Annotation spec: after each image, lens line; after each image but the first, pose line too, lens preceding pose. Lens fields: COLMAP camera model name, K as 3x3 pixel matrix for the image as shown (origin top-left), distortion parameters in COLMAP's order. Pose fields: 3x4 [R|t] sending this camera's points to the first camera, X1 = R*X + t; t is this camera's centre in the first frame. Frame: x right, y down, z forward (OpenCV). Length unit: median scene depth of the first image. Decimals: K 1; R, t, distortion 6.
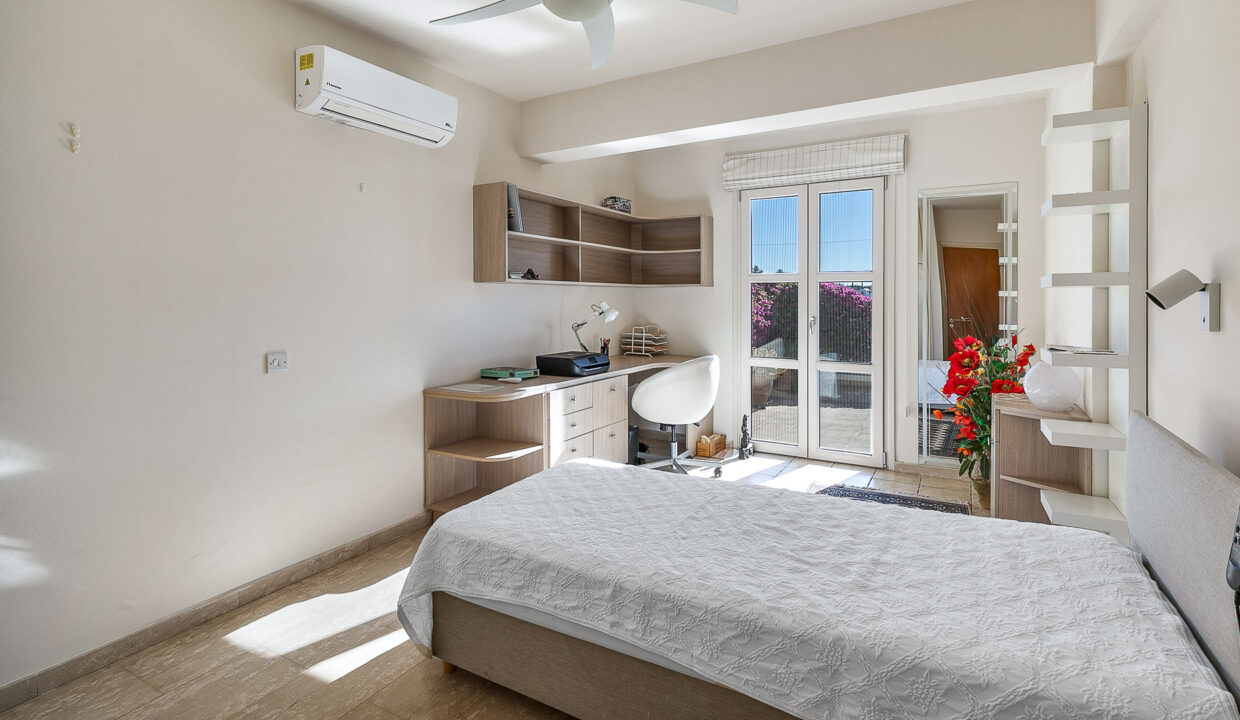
lens RADIAL K [[586.5, 0, 621.6], [0, 586.5, 293.0], [0, 0, 1]] dist [-0.000690, -0.000401]
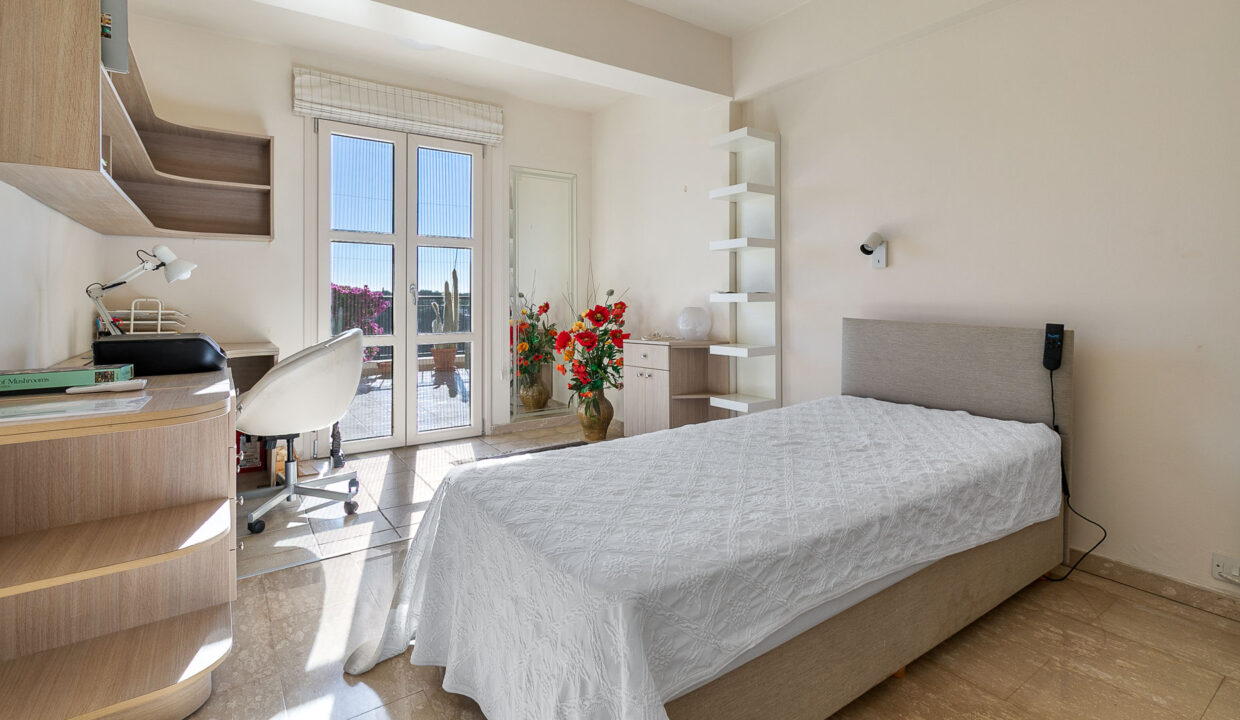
lens RADIAL K [[586.5, 0, 621.6], [0, 586.5, 293.0], [0, 0, 1]] dist [-0.000690, -0.000401]
pose [[0.417144, 0.010581, 0.908779, -0.364145], [-0.008724, 0.999933, -0.007638, 0.061201], [-0.908798, -0.004742, 0.417209, 0.364336]]
